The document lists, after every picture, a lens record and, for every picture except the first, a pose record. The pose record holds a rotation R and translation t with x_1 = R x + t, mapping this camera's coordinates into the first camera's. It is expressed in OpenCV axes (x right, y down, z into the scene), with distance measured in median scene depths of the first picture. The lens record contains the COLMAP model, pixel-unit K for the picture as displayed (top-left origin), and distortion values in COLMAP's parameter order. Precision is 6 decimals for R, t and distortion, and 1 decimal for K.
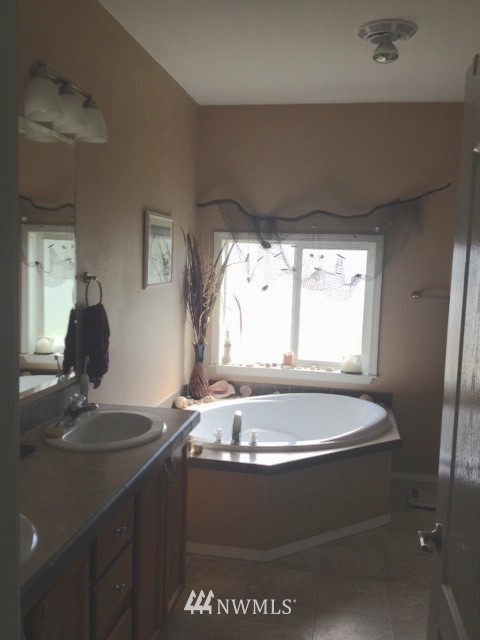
lens RADIAL K [[601.1, 0, 240.0], [0, 601.1, 320.2], [0, 0, 1]] dist [0.016841, 0.000000]
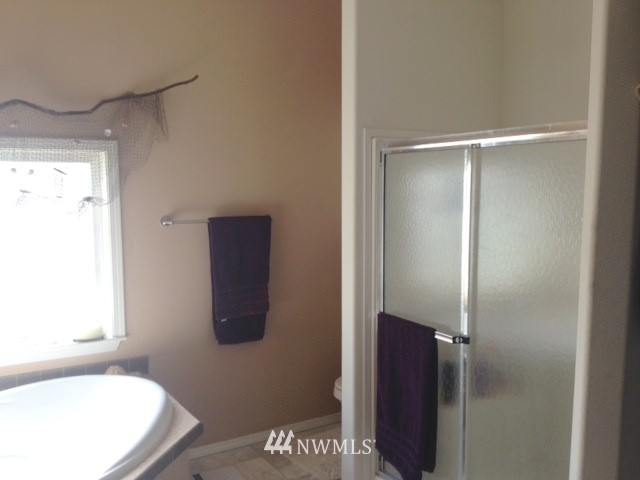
lens RADIAL K [[601.1, 0, 319.6], [0, 601.1, 239.1], [0, 0, 1]] dist [0.016841, 0.000000]
pose [[0.745730, -0.092518, 0.659793, -0.065777], [0.087956, 0.995315, 0.040153, -0.032771], [-0.660417, 0.028089, 0.750374, 0.306769]]
